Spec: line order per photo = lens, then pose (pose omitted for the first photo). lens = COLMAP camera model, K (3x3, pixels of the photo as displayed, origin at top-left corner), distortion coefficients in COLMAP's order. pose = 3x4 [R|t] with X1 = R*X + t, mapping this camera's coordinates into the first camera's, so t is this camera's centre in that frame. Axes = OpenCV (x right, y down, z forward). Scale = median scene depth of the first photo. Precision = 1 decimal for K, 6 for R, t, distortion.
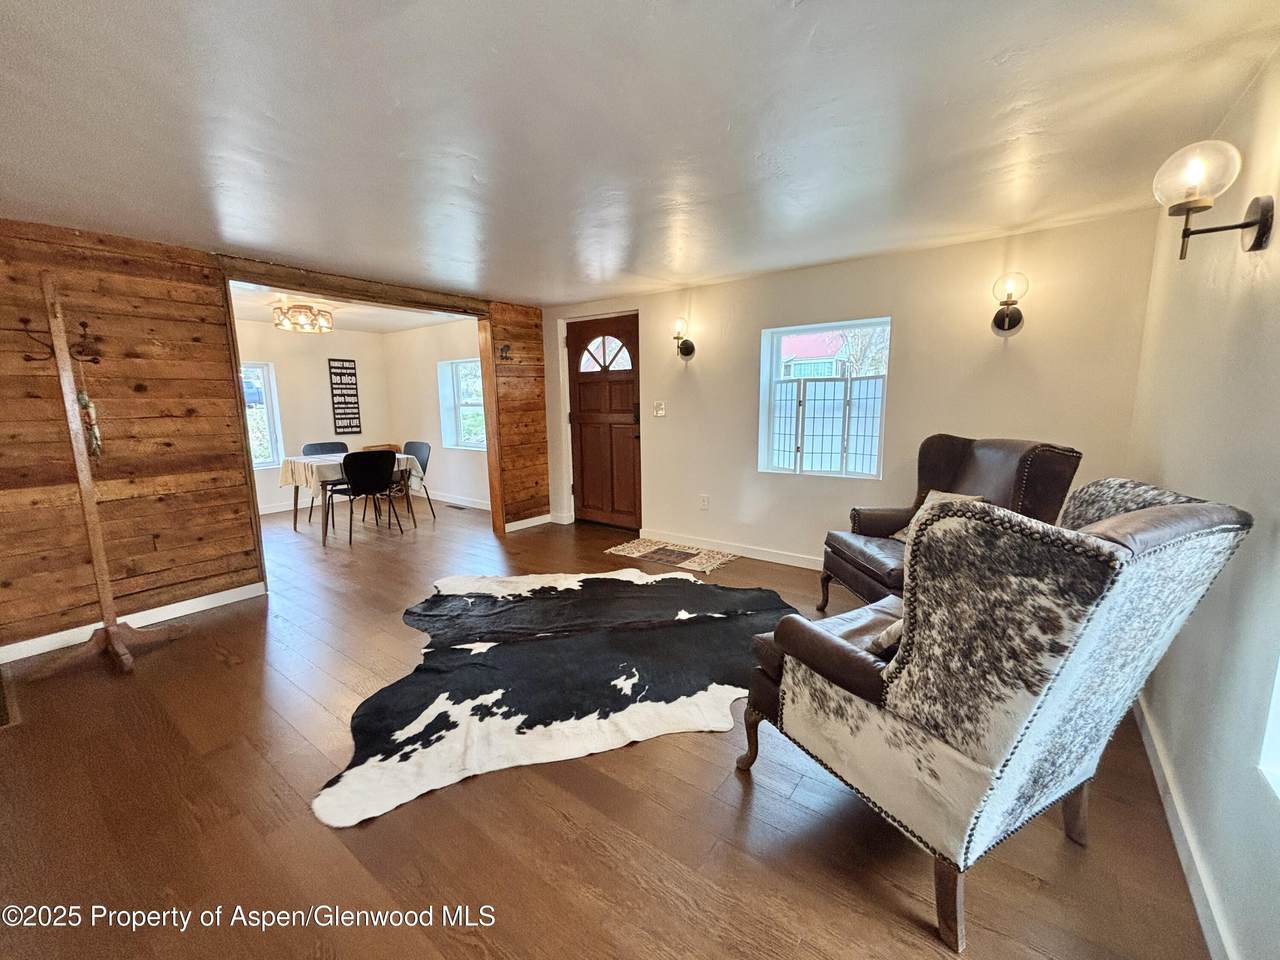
lens RADIAL K [[513.5, 0, 643.7], [0, 513.5, 477.9], [0, 0, 1]] dist [-0.000930, -0.000119]
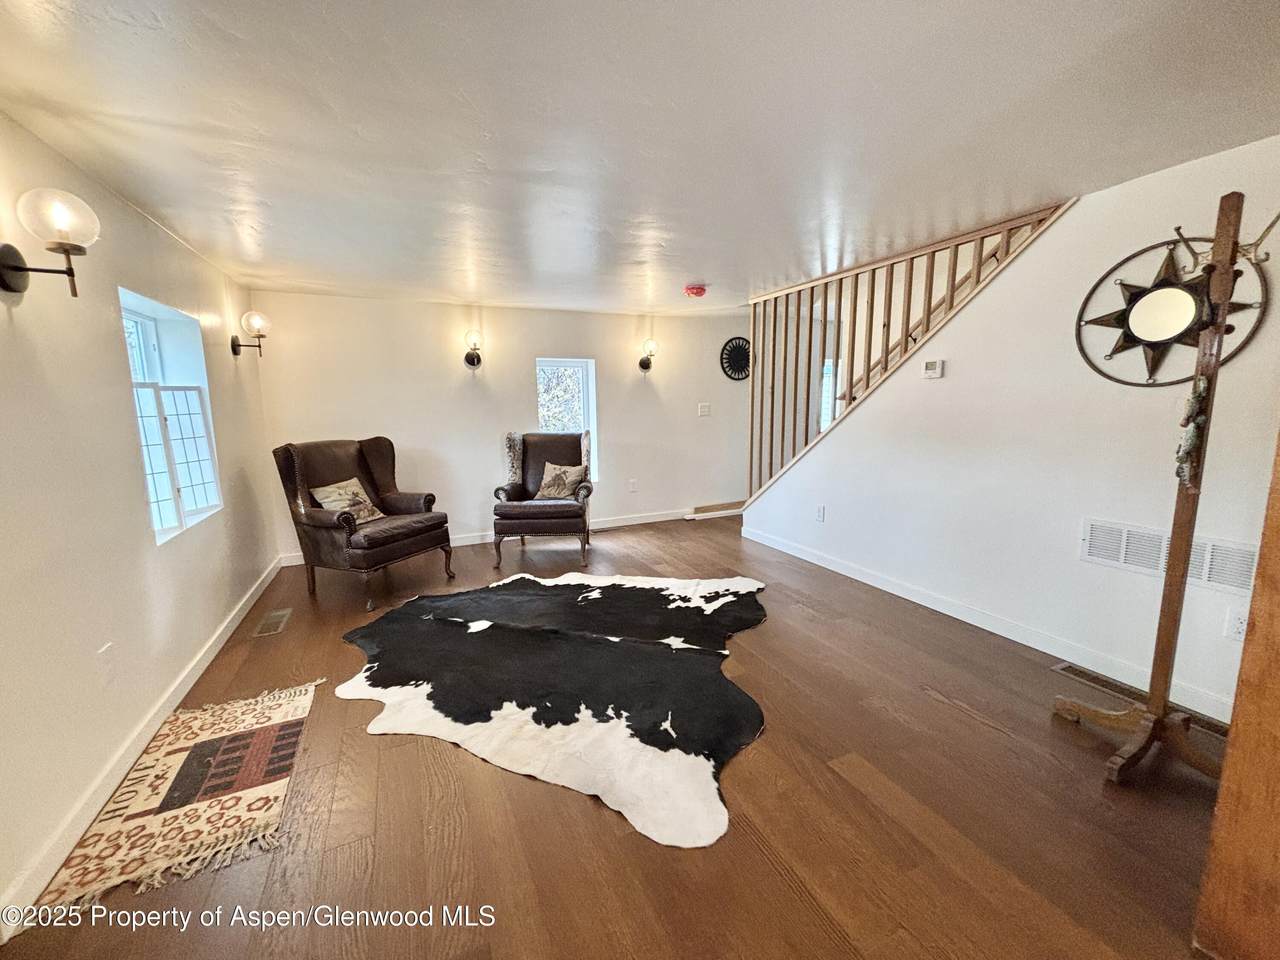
lens RADIAL K [[513.5, 0, 642.2], [0, 513.5, 483.7], [0, 0, 1]] dist [-0.000930, -0.000119]
pose [[-0.880963, -0.049242, 0.470616, -0.874238], [0.097274, 0.954482, 0.281962, -0.324922], [-0.463078, 0.294177, -0.836073, 2.151328]]
